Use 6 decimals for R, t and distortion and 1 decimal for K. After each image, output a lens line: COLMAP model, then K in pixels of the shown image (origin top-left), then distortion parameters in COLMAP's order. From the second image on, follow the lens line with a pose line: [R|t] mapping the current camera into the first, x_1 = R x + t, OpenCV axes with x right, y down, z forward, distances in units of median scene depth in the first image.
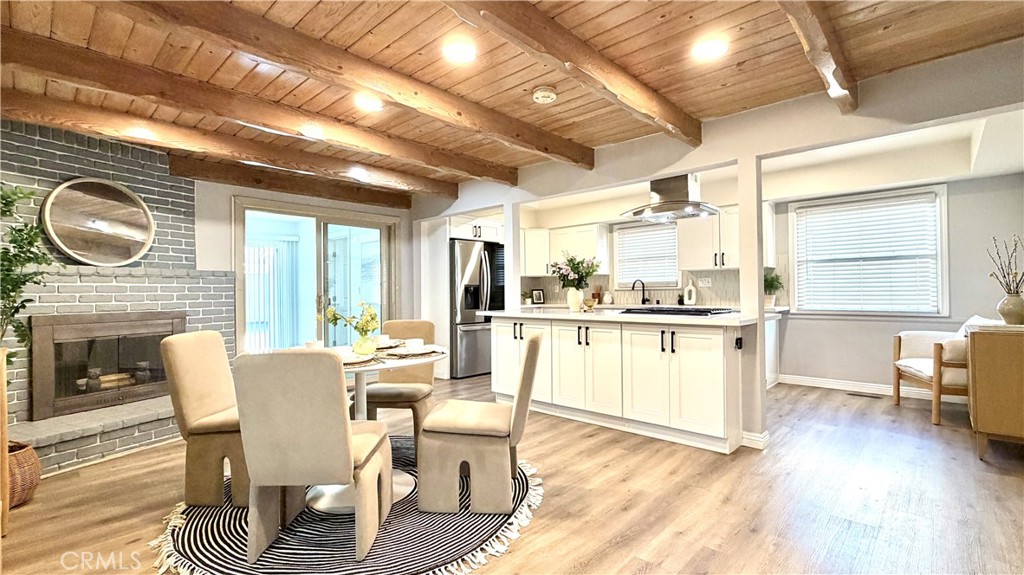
lens RADIAL K [[455.8, 0, 512.4], [0, 455.8, 287.3], [0, 0, 1]] dist [0.000617, 0.000058]
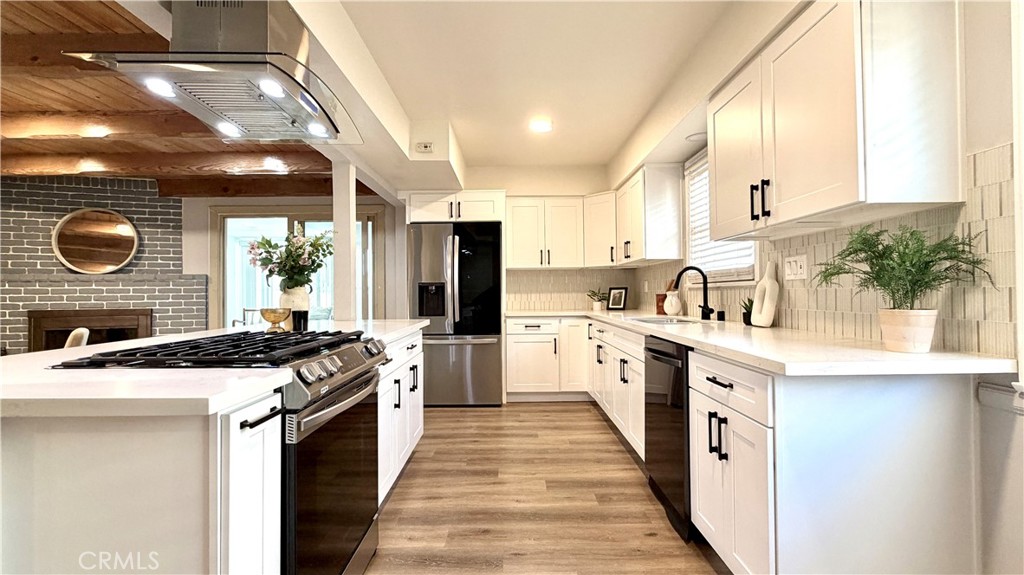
lens RADIAL K [[455.8, 0, 511.2], [0, 455.8, 288.1], [0, 0, 1]] dist [0.000617, 0.000058]
pose [[0.686713, -0.004062, -0.726917, 0.763587], [0.010972, 0.999928, 0.004778, 0.001737], [0.726846, -0.011257, 0.686709, 0.831085]]
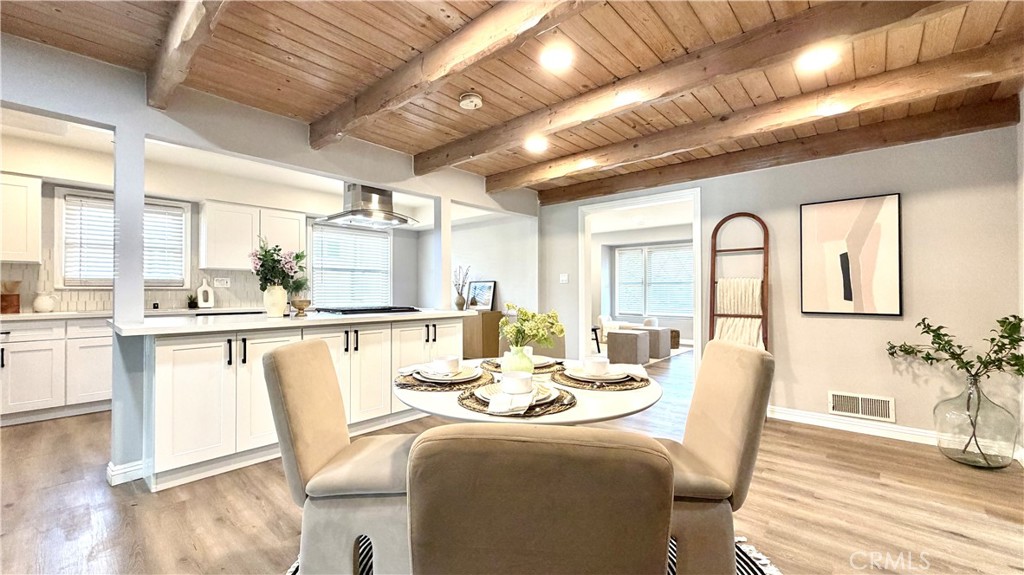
lens RADIAL K [[407.7, 0, 511.7], [0, 407.7, 286.1], [0, 0, 1]] dist [-0.000160, 0.000270]
pose [[-0.027772, 0.022412, 0.999363, -0.585776], [-0.009859, 0.999694, -0.022693, 0.013114], [-0.999566, -0.010483, -0.027543, 0.637215]]
